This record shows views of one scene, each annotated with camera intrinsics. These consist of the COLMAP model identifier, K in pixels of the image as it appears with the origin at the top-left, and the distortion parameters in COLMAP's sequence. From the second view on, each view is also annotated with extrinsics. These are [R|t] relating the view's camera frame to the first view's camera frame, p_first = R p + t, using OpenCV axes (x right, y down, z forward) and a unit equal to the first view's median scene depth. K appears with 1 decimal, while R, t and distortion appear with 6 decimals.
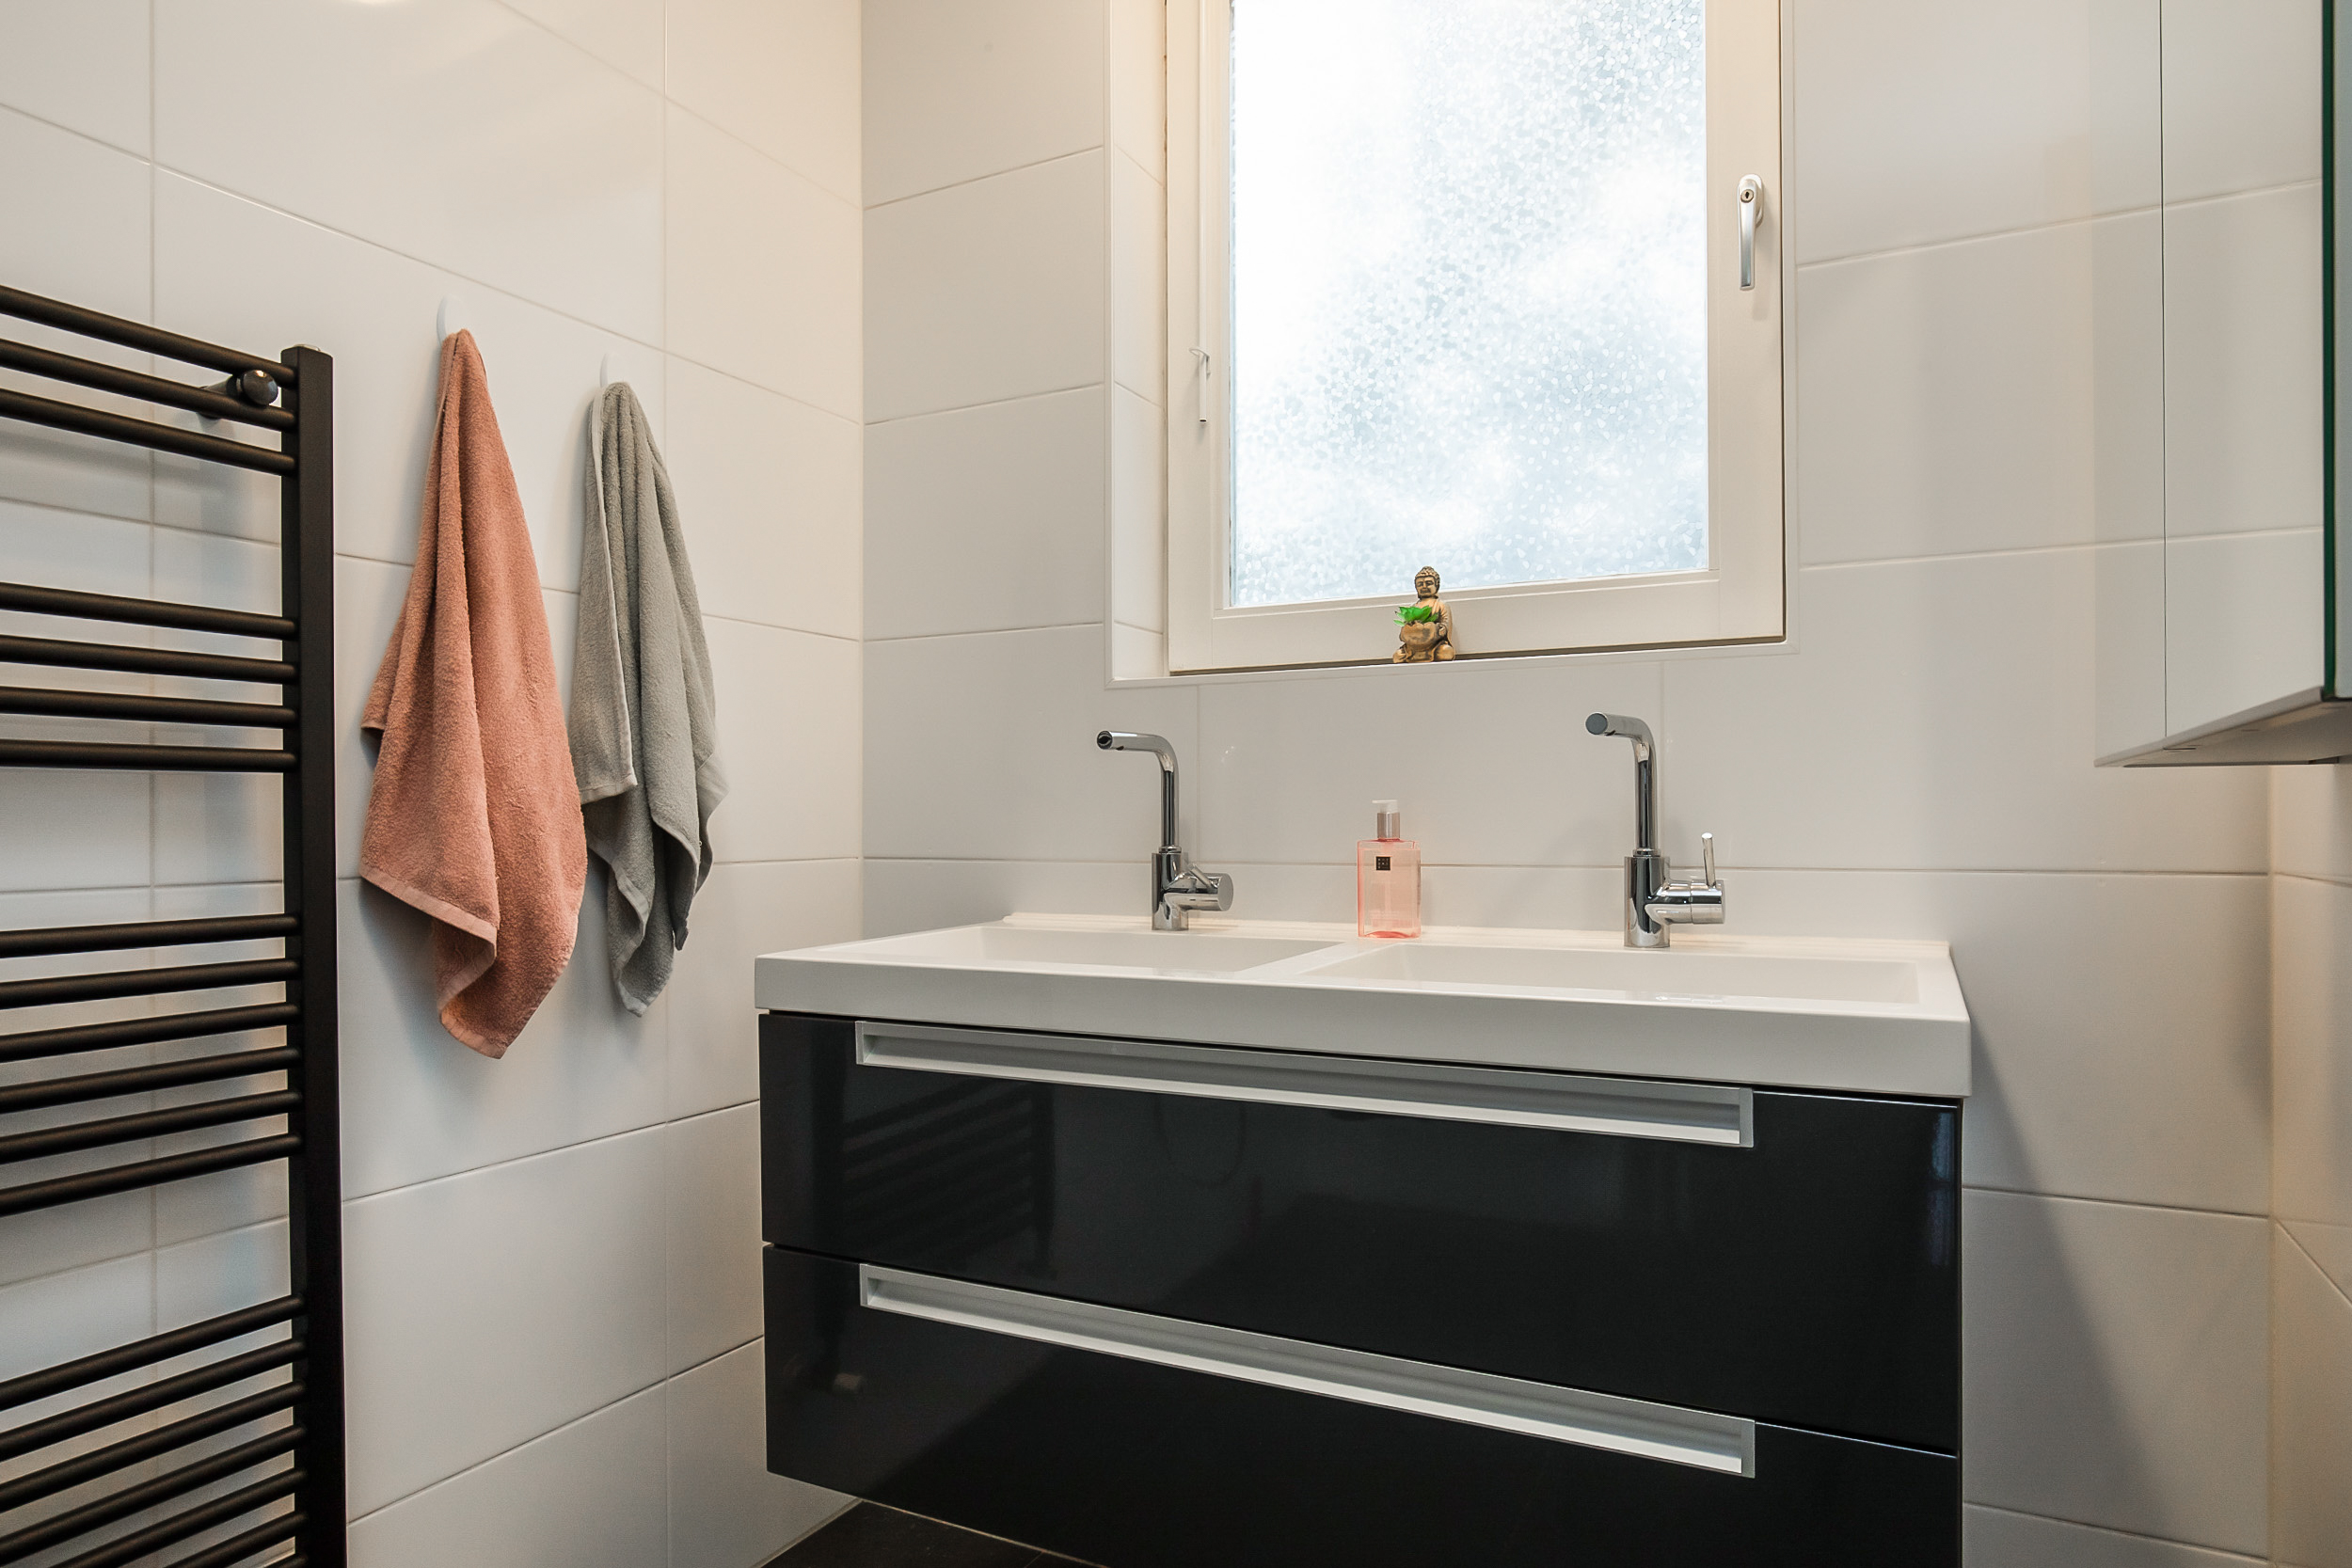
lens RADIAL K [[1438.7, 0, 1158.3], [0, 1438.7, 826.3], [0, 0, 1]] dist [-0.016785, 0.006921]
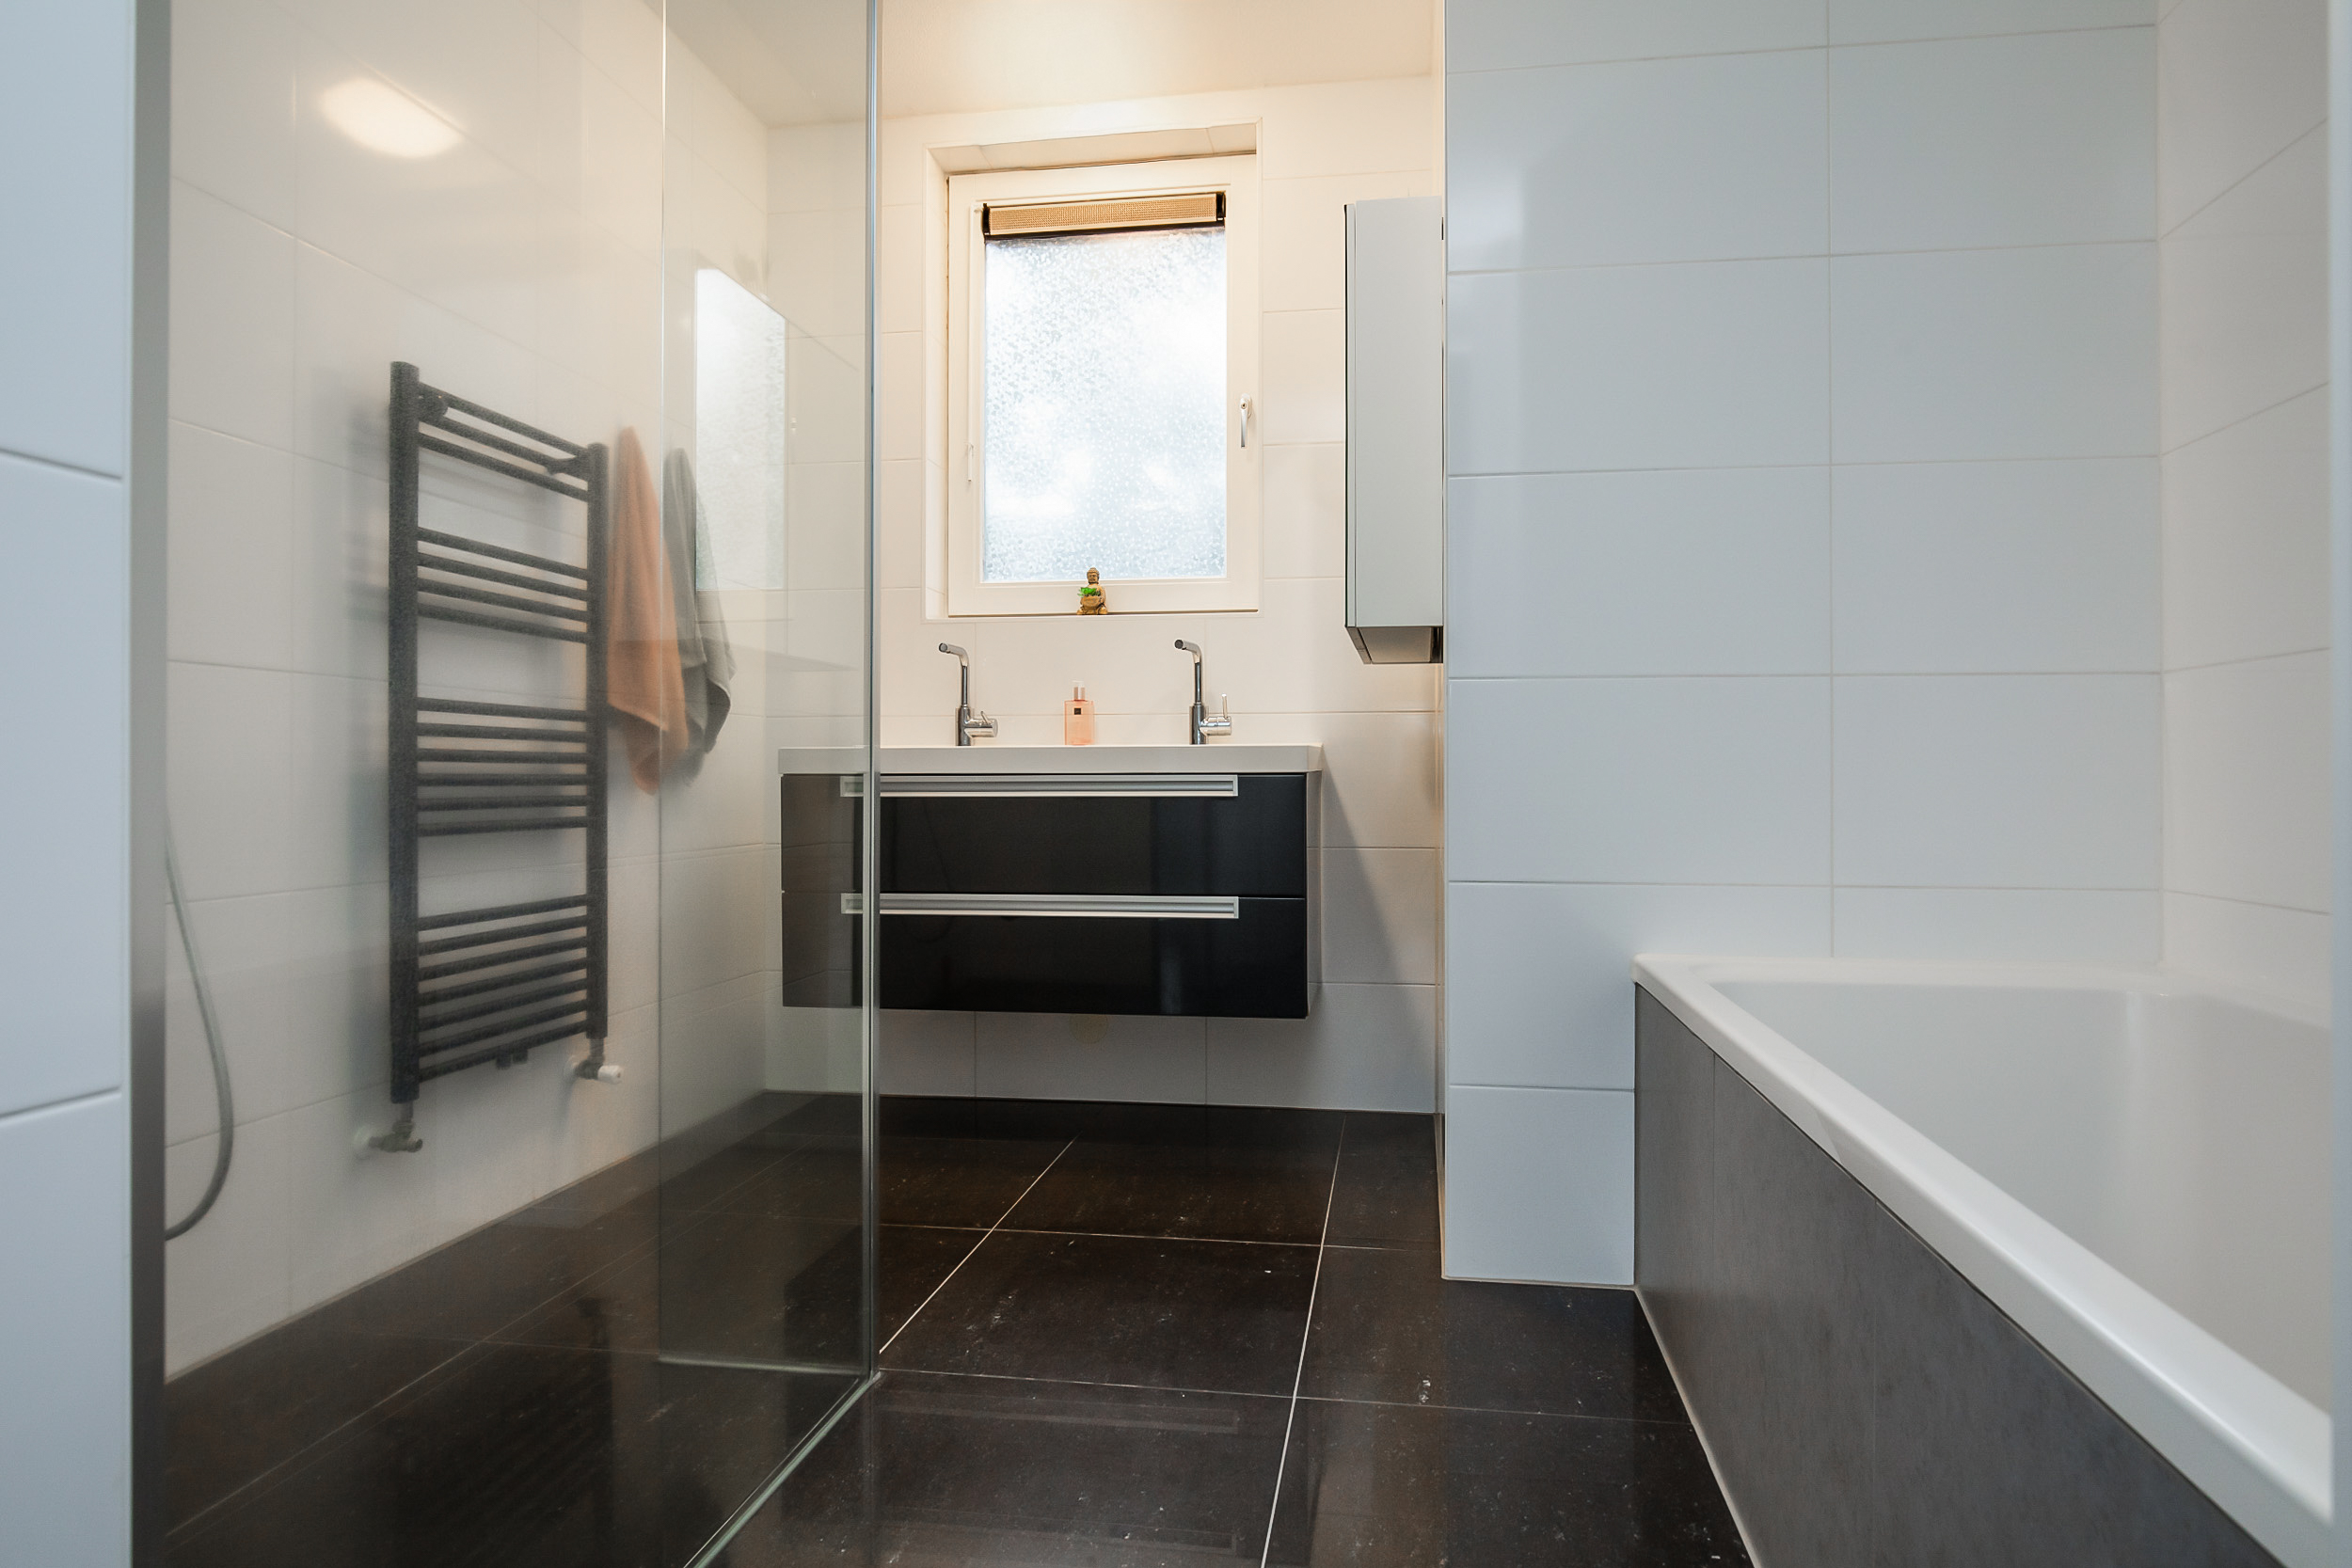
lens RADIAL K [[1438.7, 0, 1179.2], [0, 1438.7, 782.8], [0, 0, 1]] dist [-0.016785, 0.006921]
pose [[0.947745, 0.005675, 0.318978, -0.368315], [-0.003139, 0.999959, -0.008463, 0.147082], [-0.319013, 0.007019, 0.947724, -1.016771]]
